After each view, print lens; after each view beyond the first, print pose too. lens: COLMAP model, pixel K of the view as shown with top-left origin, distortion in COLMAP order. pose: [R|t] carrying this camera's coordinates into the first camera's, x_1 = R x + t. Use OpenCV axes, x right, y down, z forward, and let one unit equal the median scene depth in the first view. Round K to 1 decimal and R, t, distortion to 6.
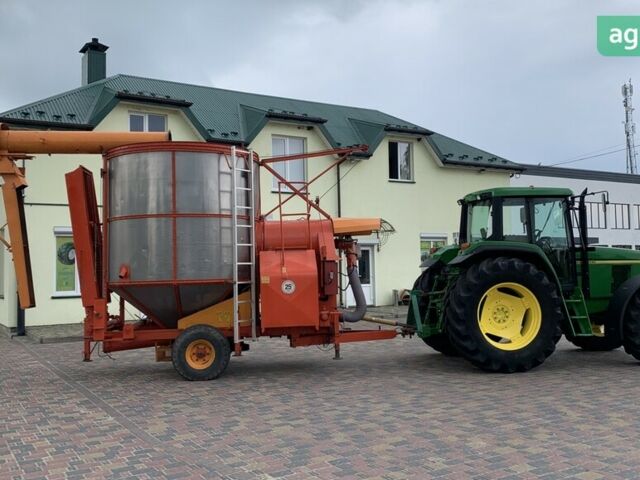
lens RADIAL K [[695.2, 0, 320.0], [0, 695.2, 240.0], [0, 0, 1]] dist [0.140458, -0.477567]
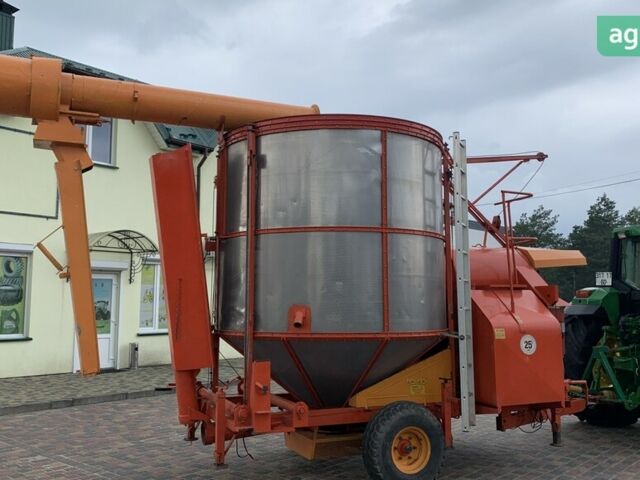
lens RADIAL K [[695.2, 0, 320.0], [0, 695.2, 240.0], [0, 0, 1]] dist [0.140458, -0.477567]
pose [[0.948539, 0.052846, 0.312219, -0.444794], [-0.036882, 0.997703, -0.056821, 0.011496], [-0.314505, 0.042382, 0.948309, 0.397262]]
